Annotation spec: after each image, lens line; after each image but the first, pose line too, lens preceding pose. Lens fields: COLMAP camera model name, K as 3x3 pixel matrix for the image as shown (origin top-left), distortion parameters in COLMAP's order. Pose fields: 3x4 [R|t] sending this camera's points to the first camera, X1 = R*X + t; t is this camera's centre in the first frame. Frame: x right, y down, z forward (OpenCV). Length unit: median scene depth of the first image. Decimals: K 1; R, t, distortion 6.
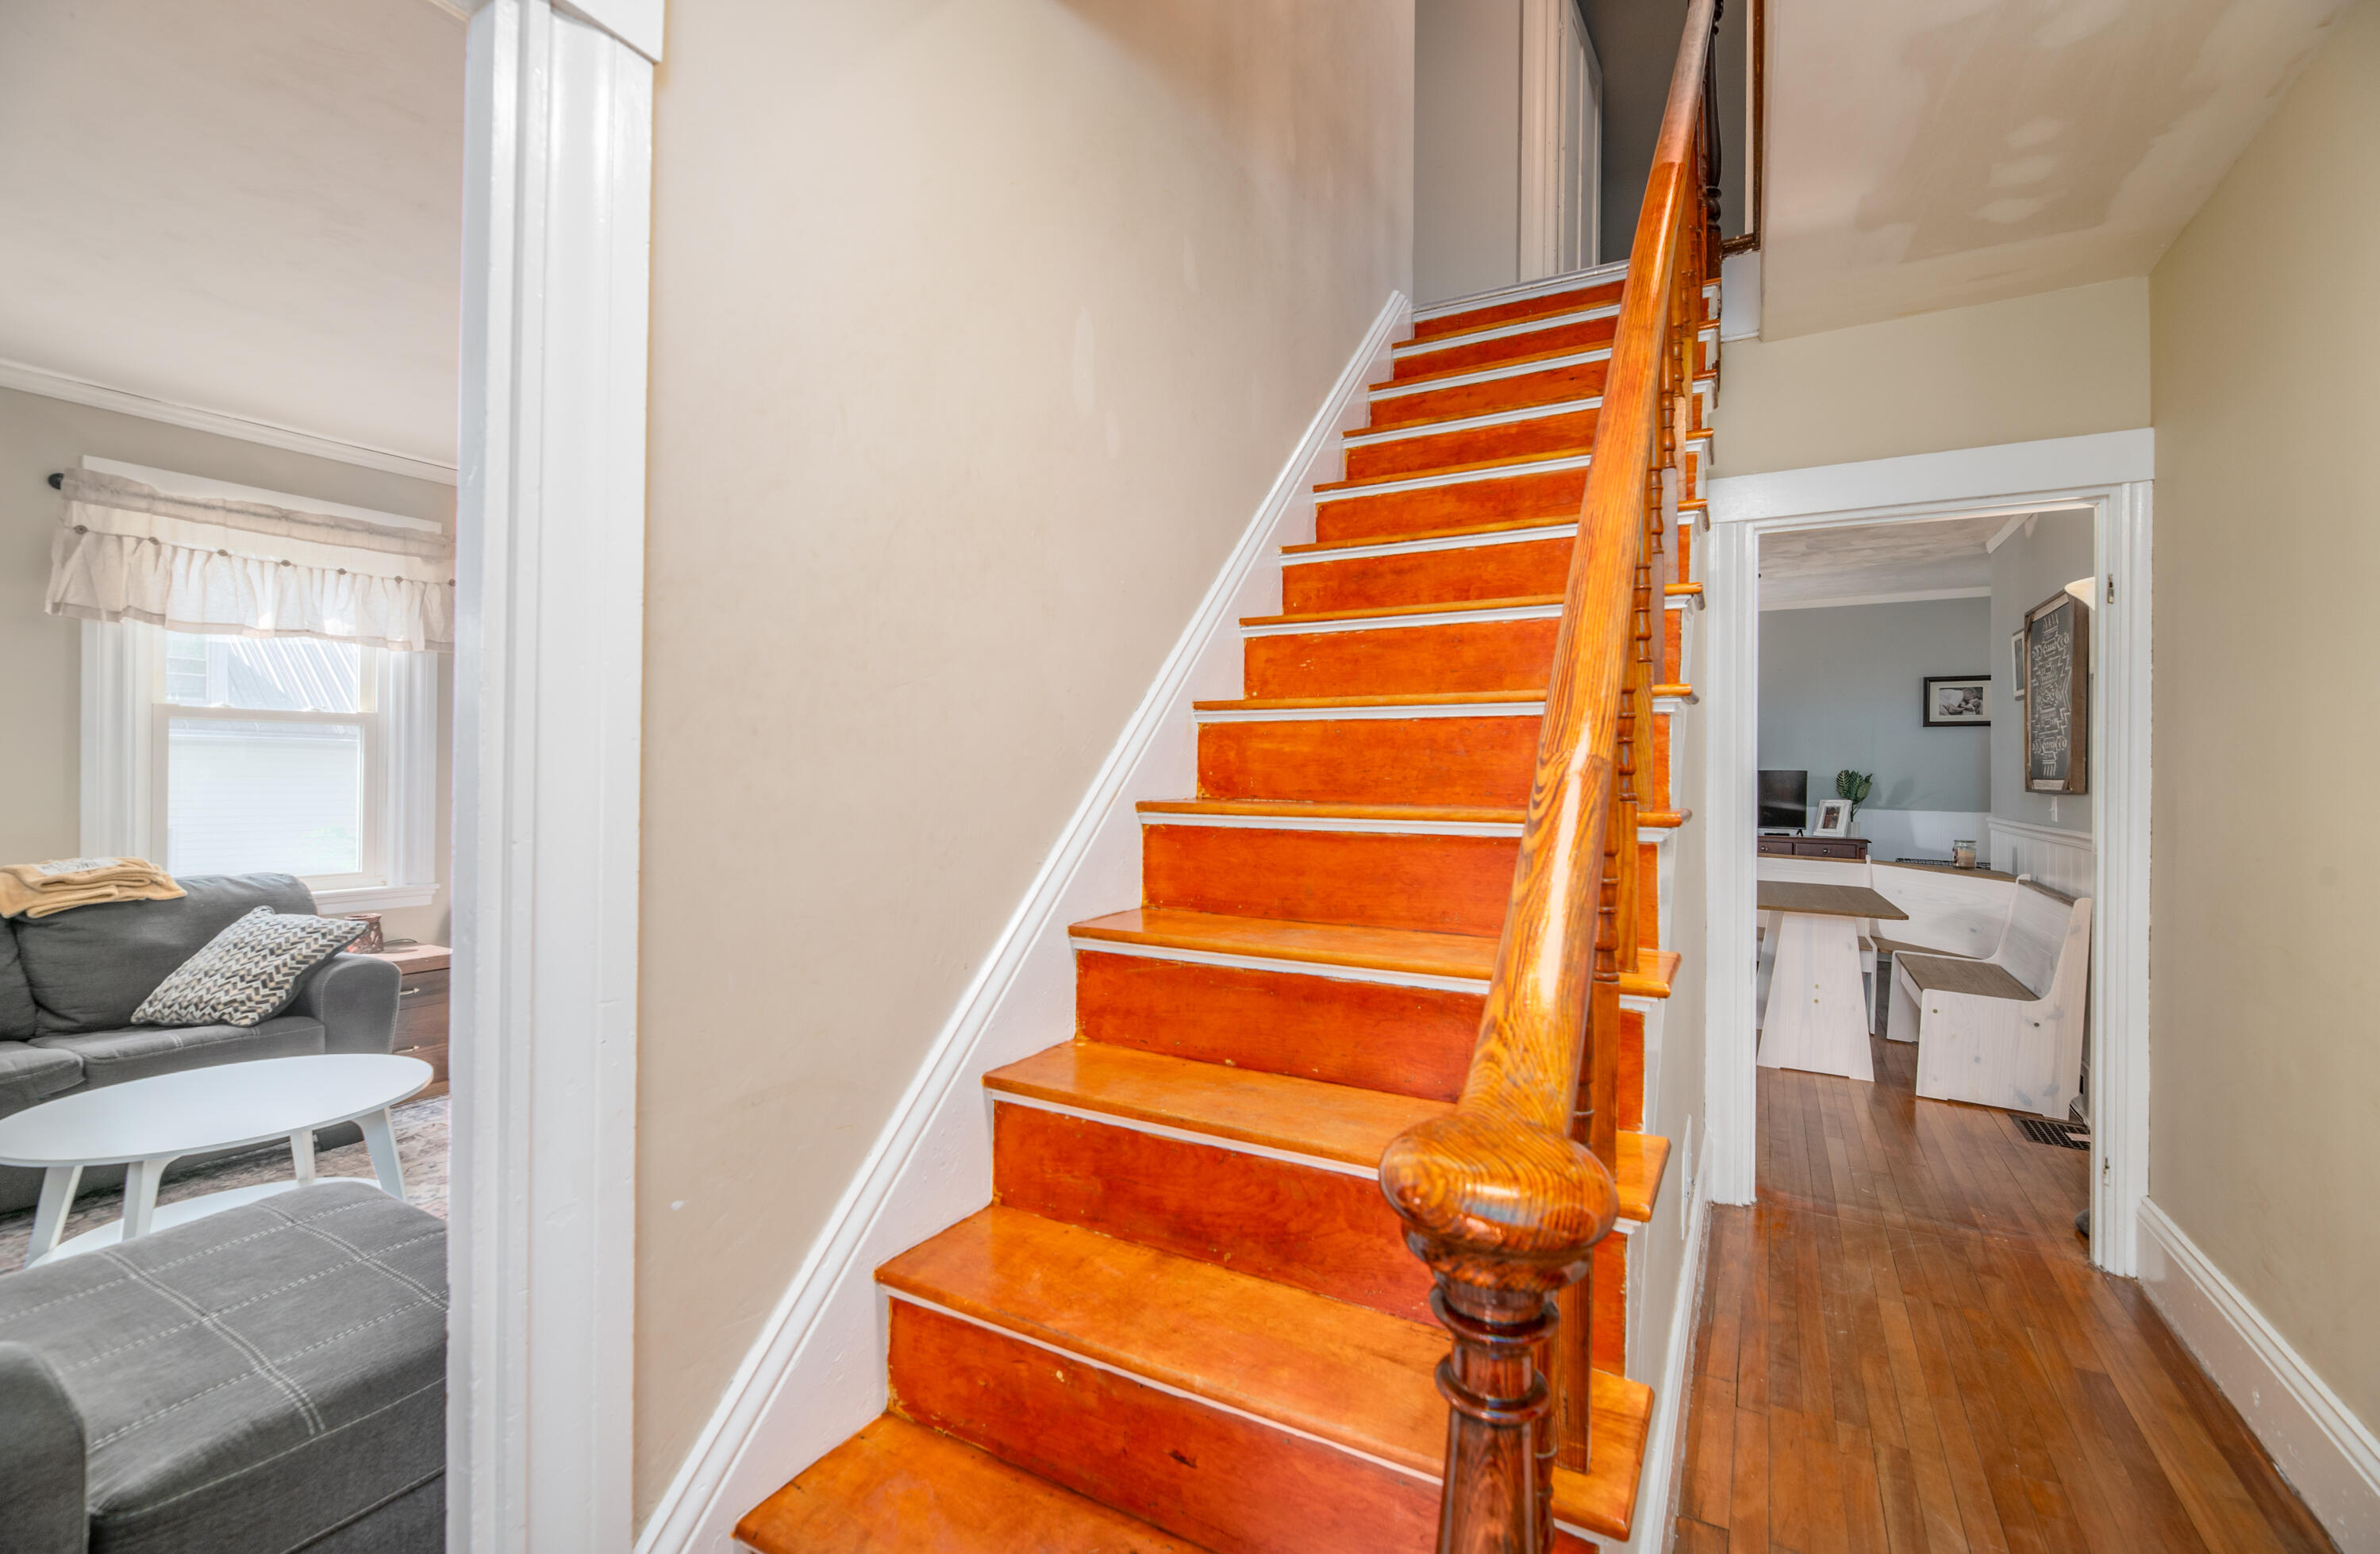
lens RADIAL K [[971.8, 0, 1181.4], [0, 971.8, 768.2], [0, 0, 1]] dist [-0.002544, -0.002898]
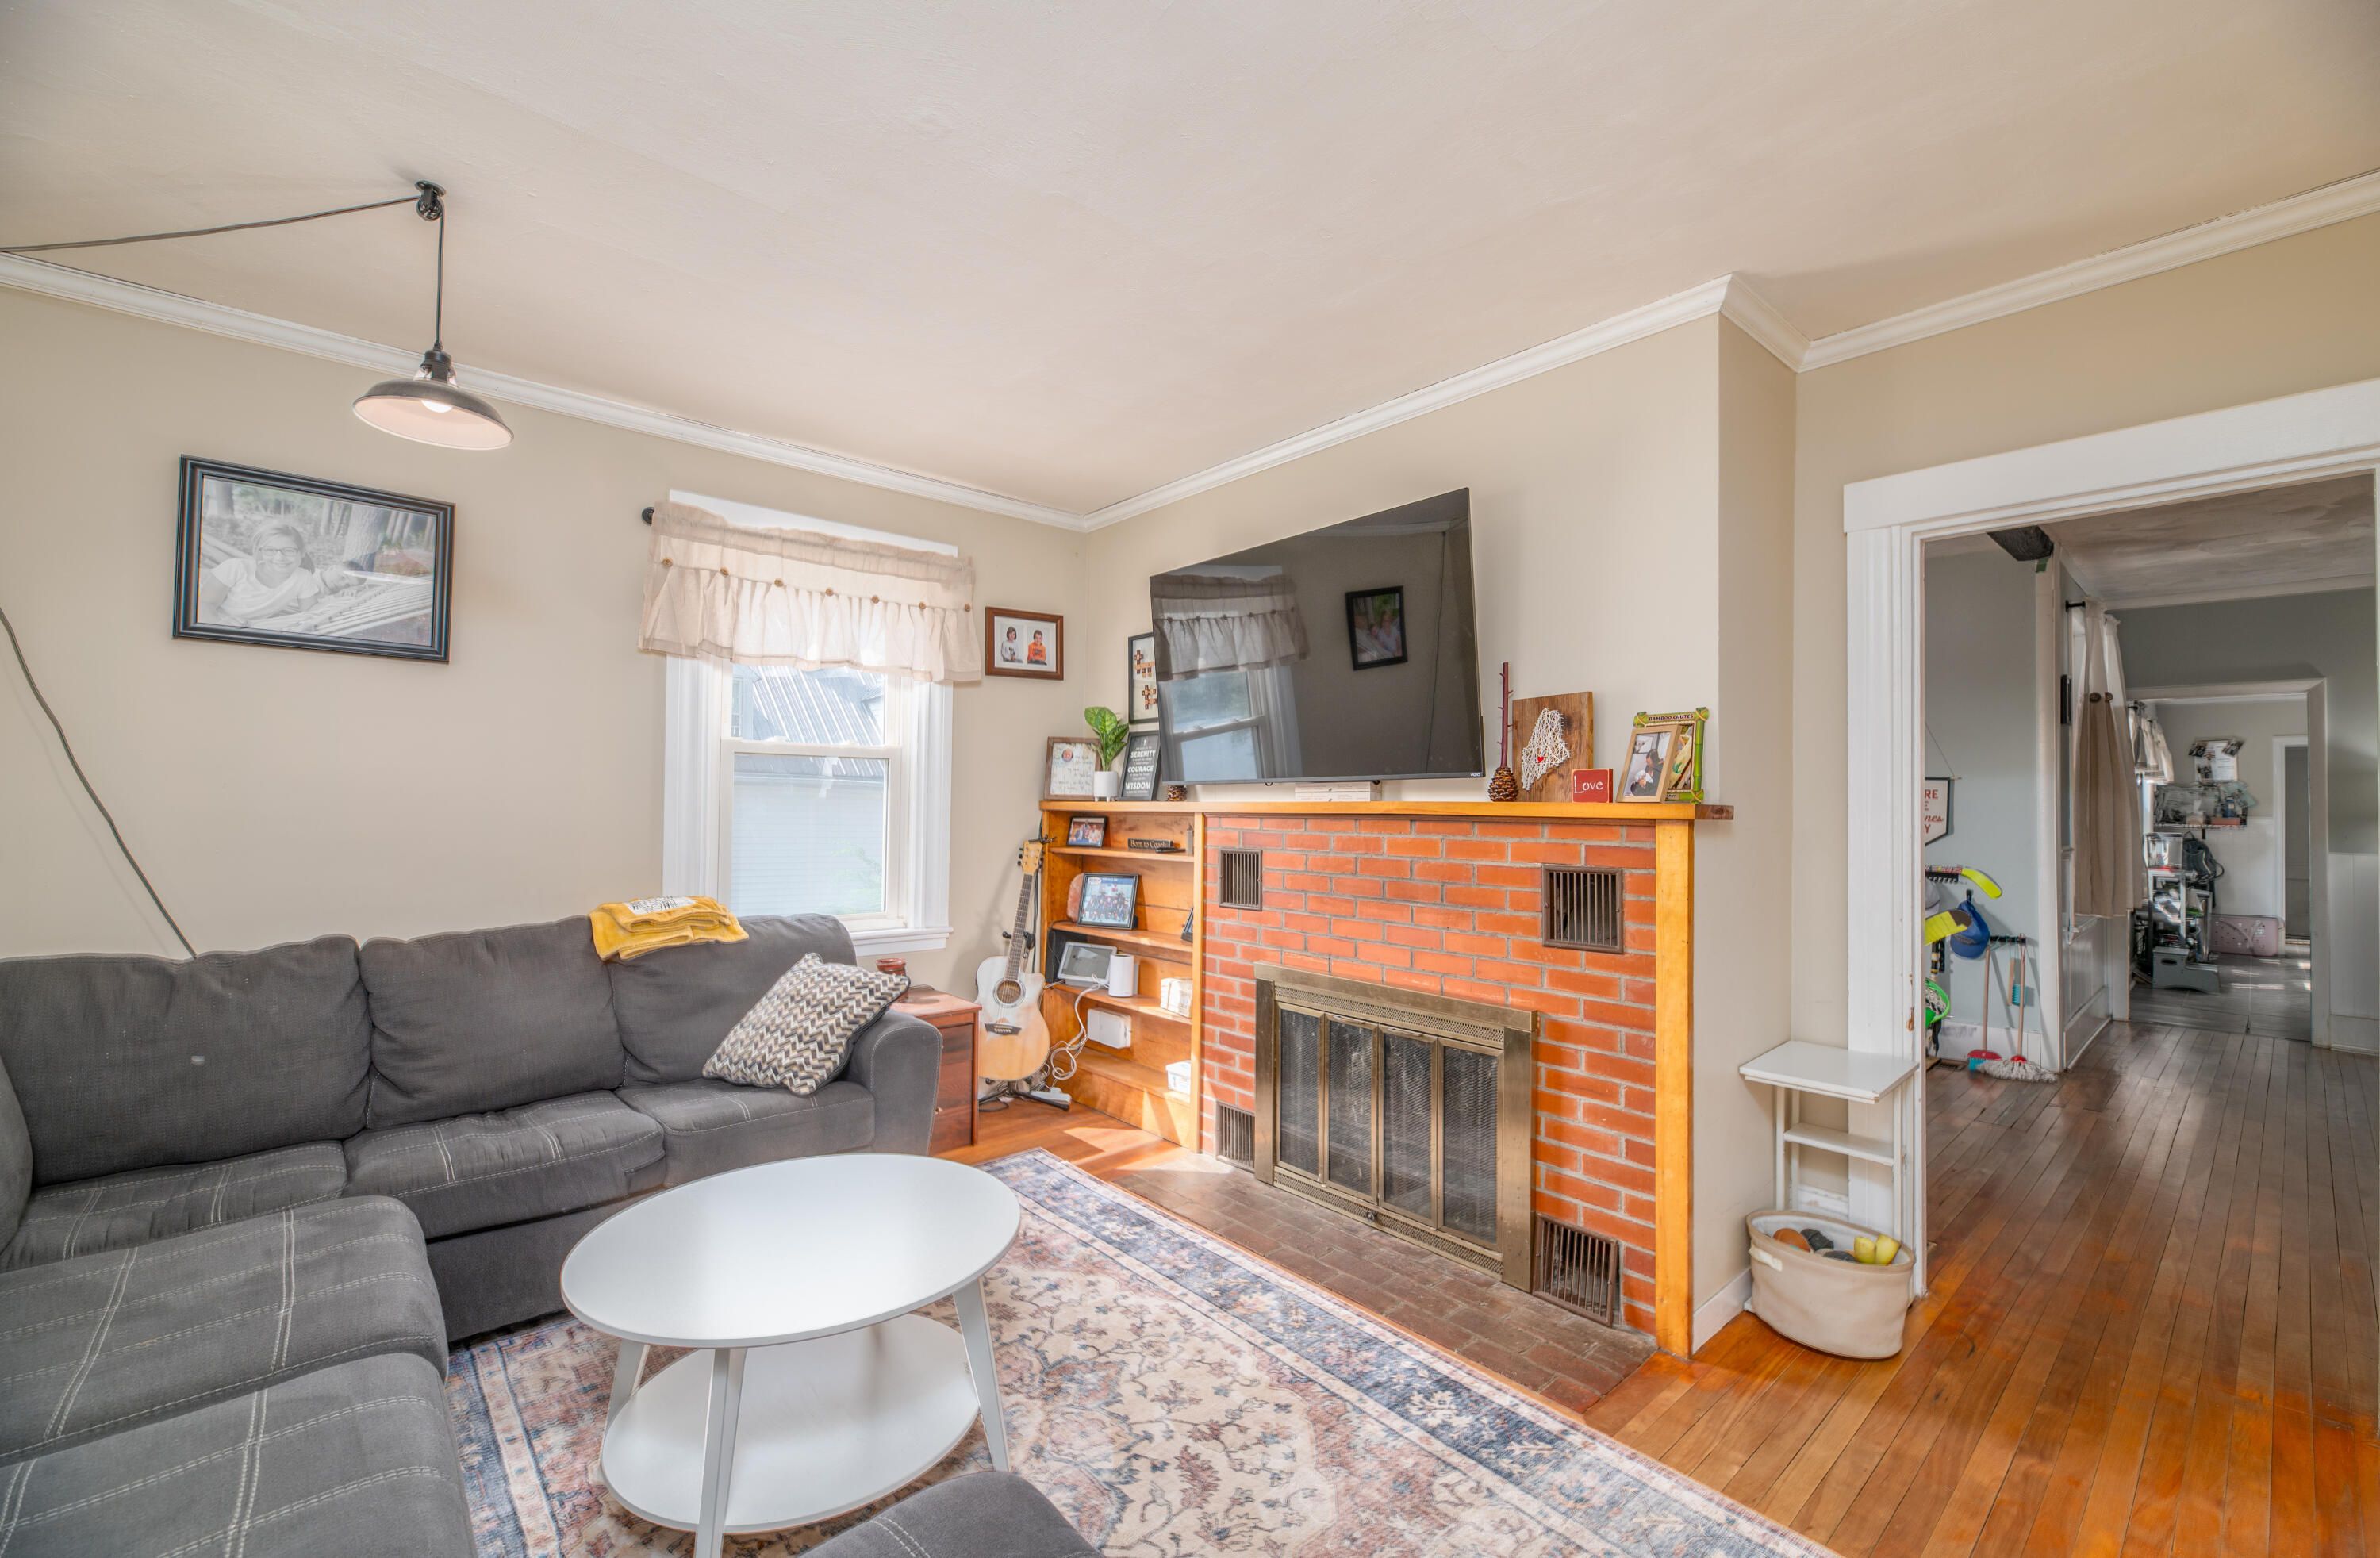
lens RADIAL K [[971.7, 0, 1204.7], [0, 971.7, 783.0], [0, 0, 1]] dist [-0.002544, -0.002898]
pose [[0.943894, -0.005767, -0.330199, -0.286218], [-0.001698, 0.999750, -0.022314, -0.000872], [0.330245, 0.021623, 0.943648, 0.240428]]
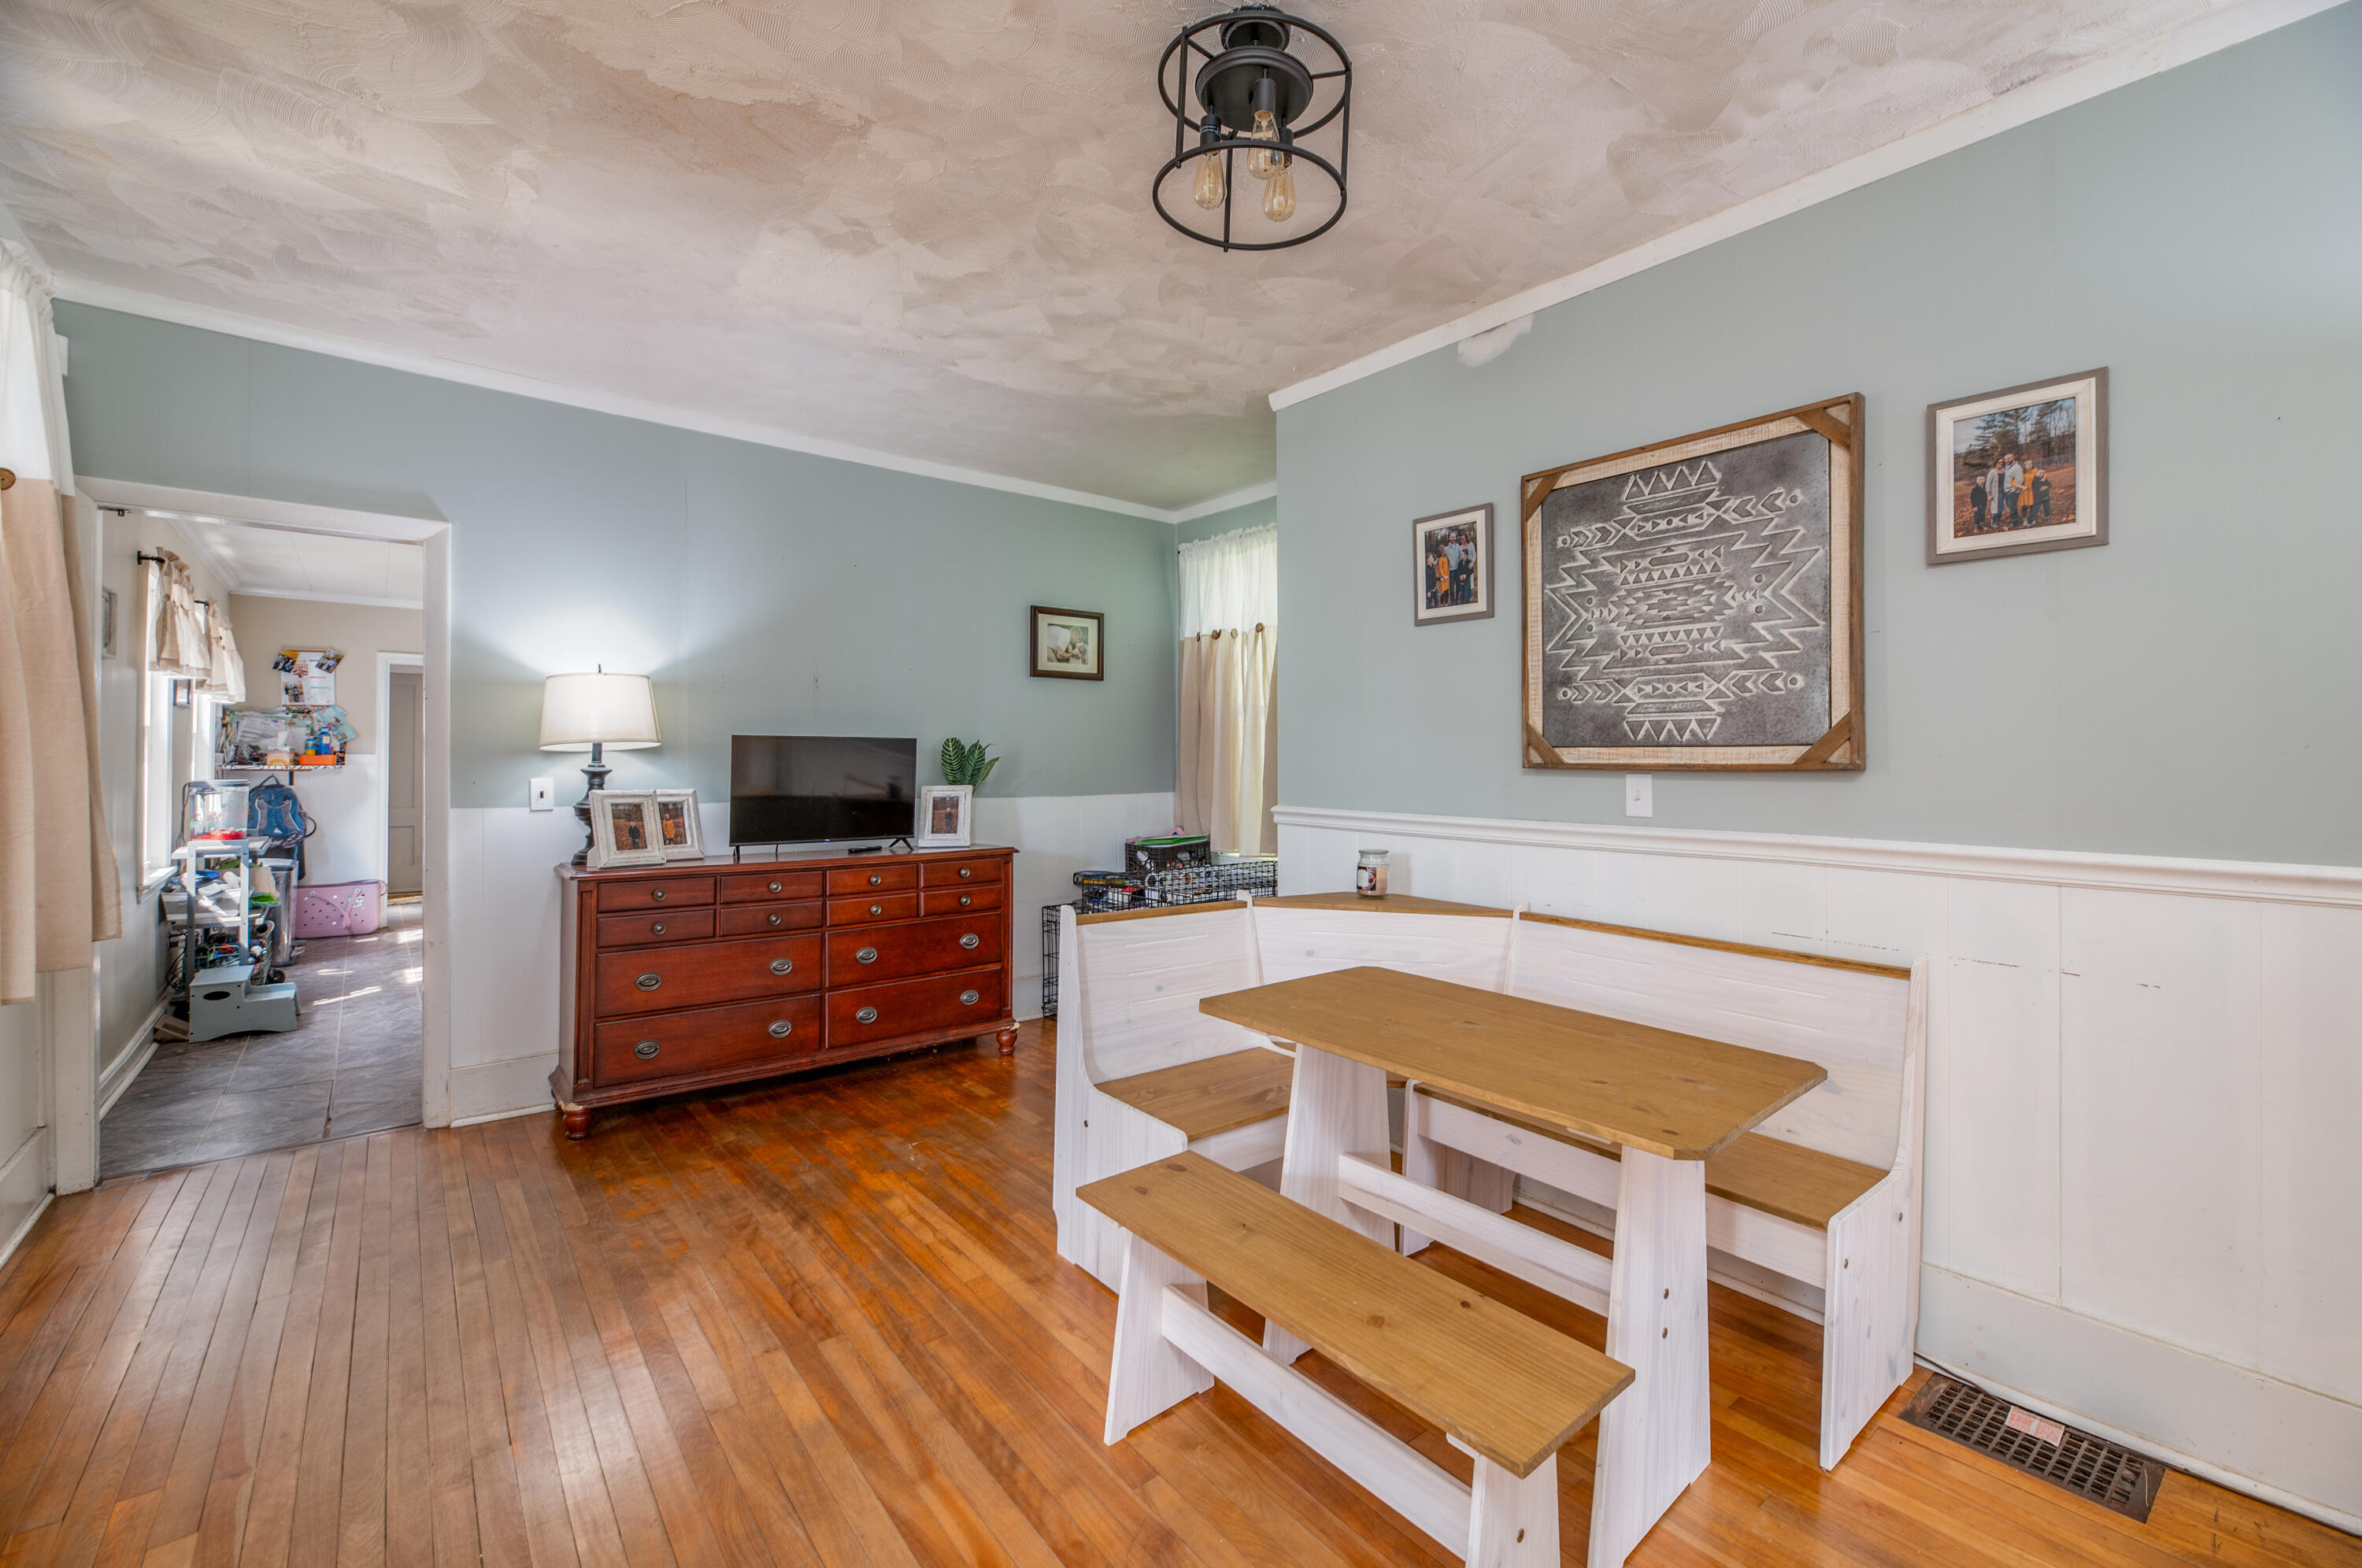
lens RADIAL K [[977.6, 0, 1198.0], [0, 977.6, 749.1], [0, 0, 1]] dist [-0.003245, -0.001750]
pose [[0.363307, -0.004032, 0.931661, 0.335176], [0.001281, 0.999992, 0.003828, 0.014699], [-0.931669, -0.000197, 0.363309, 1.367756]]
